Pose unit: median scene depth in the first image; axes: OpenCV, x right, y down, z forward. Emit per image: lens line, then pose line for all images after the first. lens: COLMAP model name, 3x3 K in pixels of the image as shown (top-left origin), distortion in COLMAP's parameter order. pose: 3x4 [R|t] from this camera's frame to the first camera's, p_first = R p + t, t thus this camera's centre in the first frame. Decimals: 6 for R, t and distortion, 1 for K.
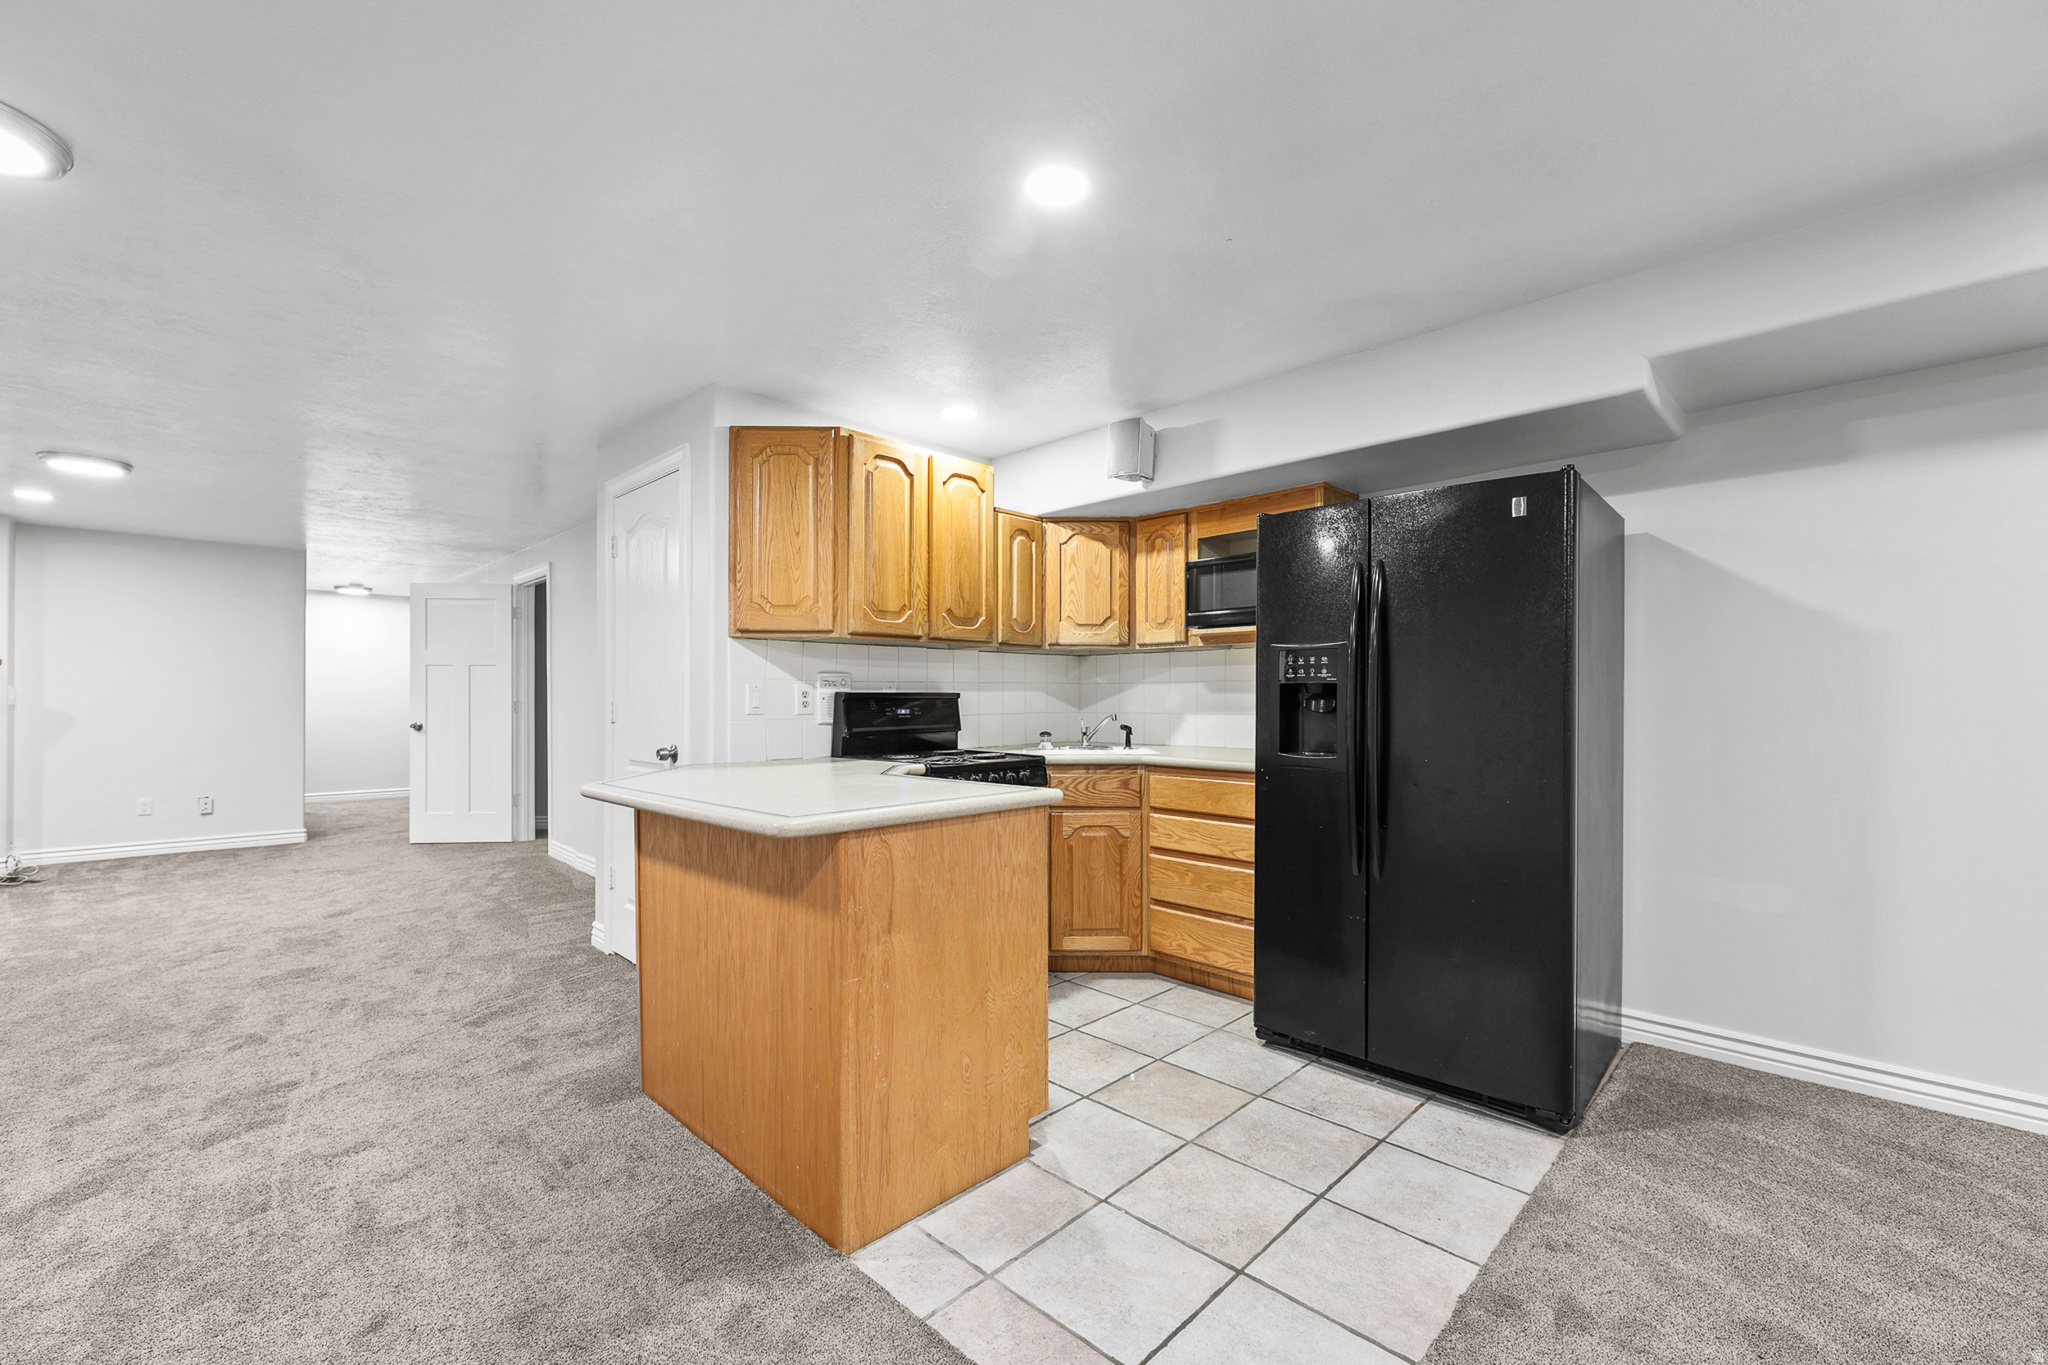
lens RADIAL K [[831.0, 0, 1029.9], [0, 831.0, 699.1], [0, 0, 1]] dist [-0.000160, 0.000038]
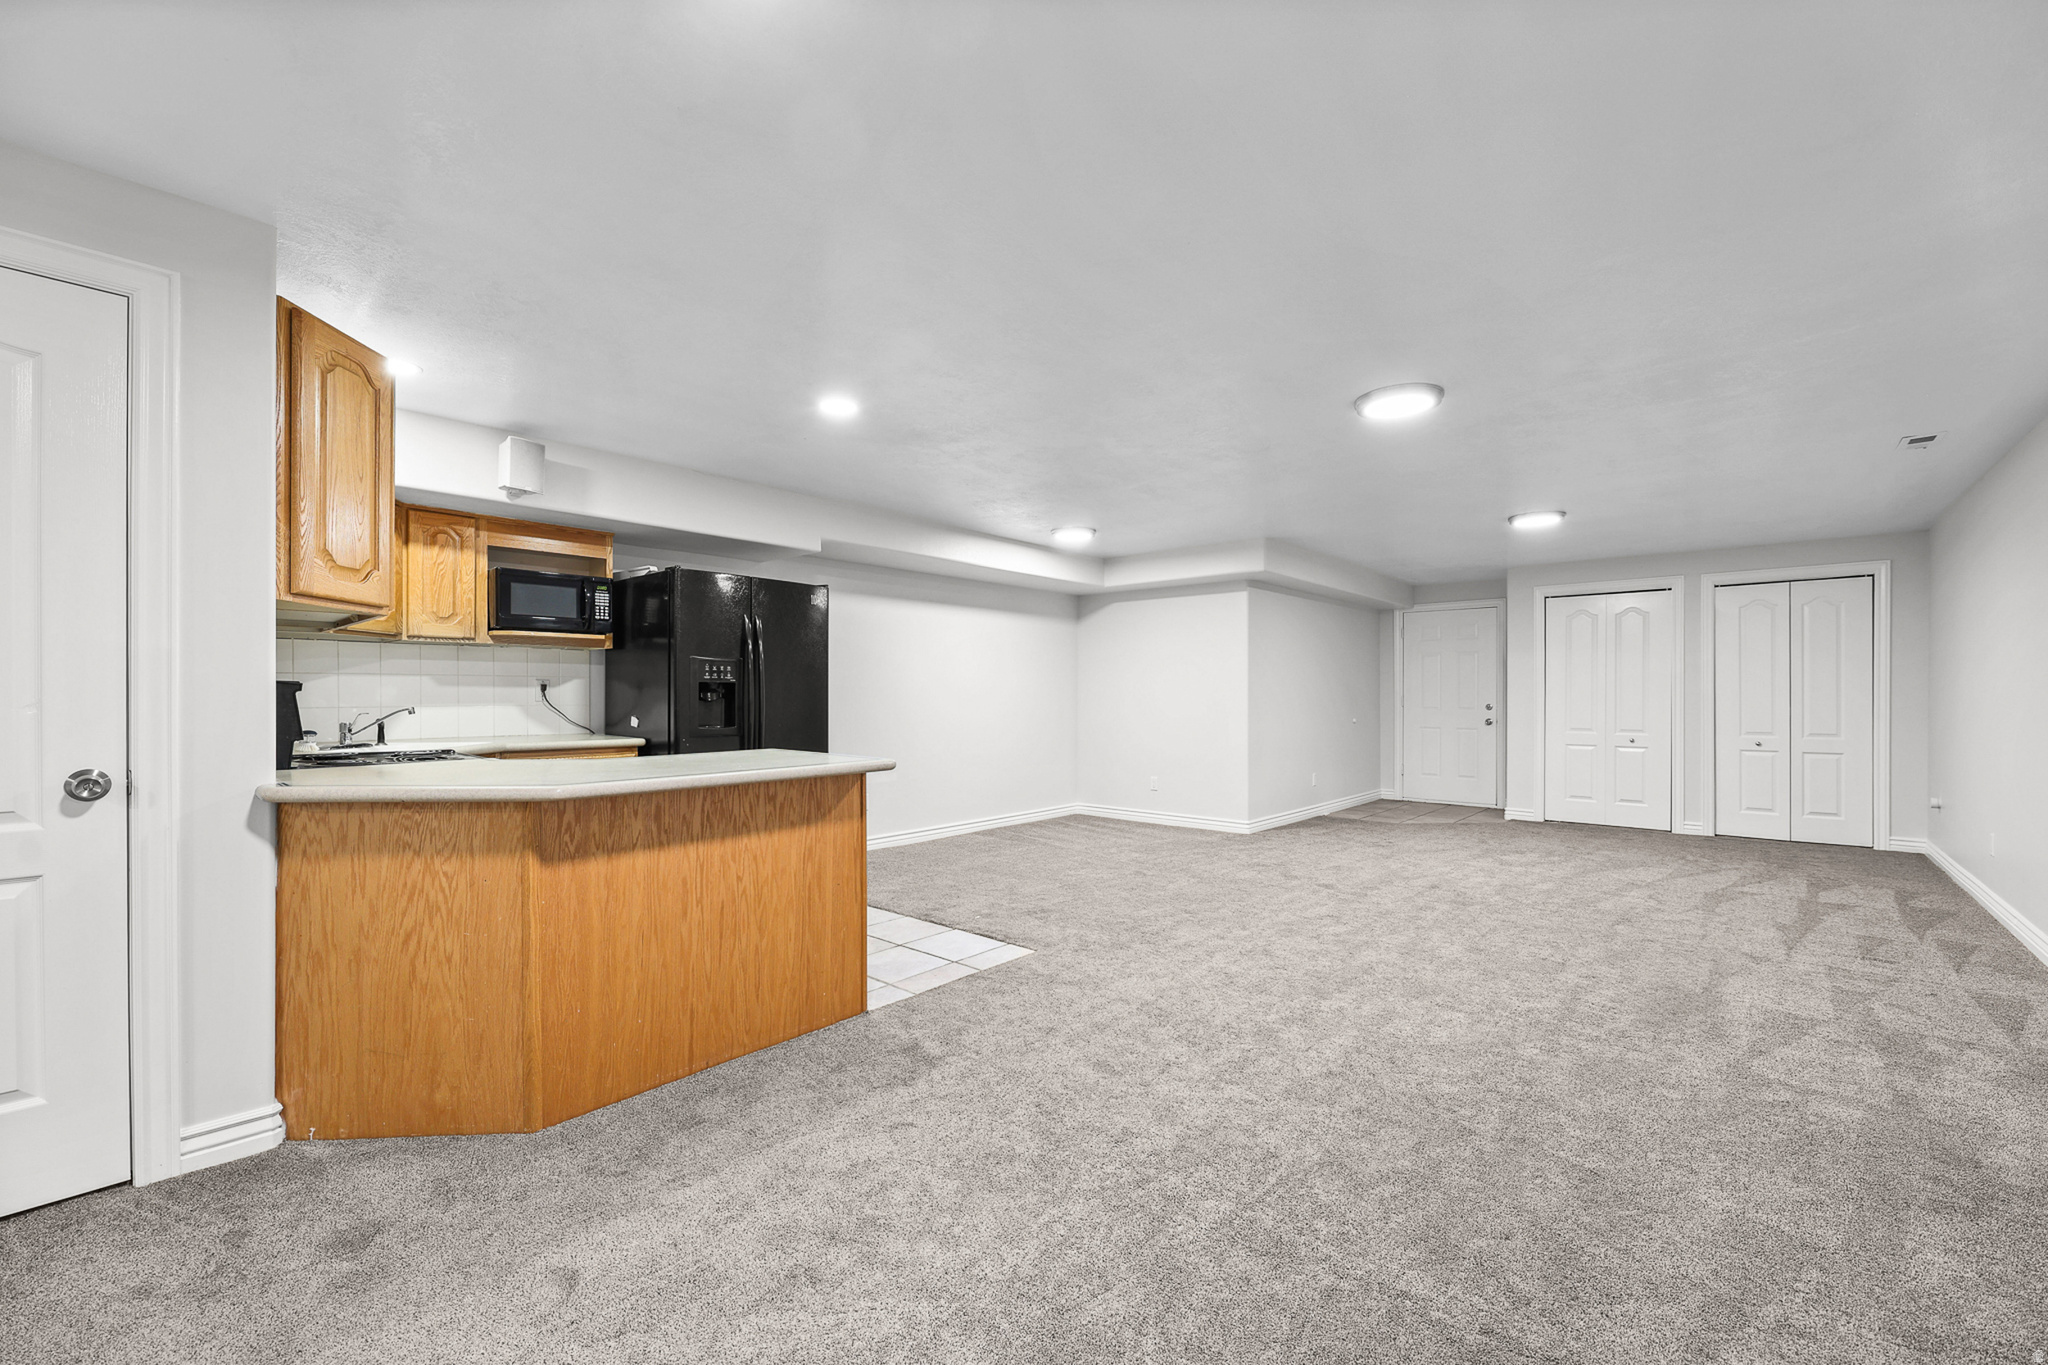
lens RADIAL K [[831.0, 0, 1029.9], [0, 831.0, 699.1], [0, 0, 1]] dist [-0.000160, 0.000038]
pose [[-0.056404, -0.005841, 0.998391, -0.990015], [0.000816, 0.999982, 0.005896, 0.002822], [-0.998408, 0.001147, -0.056398, 0.377524]]
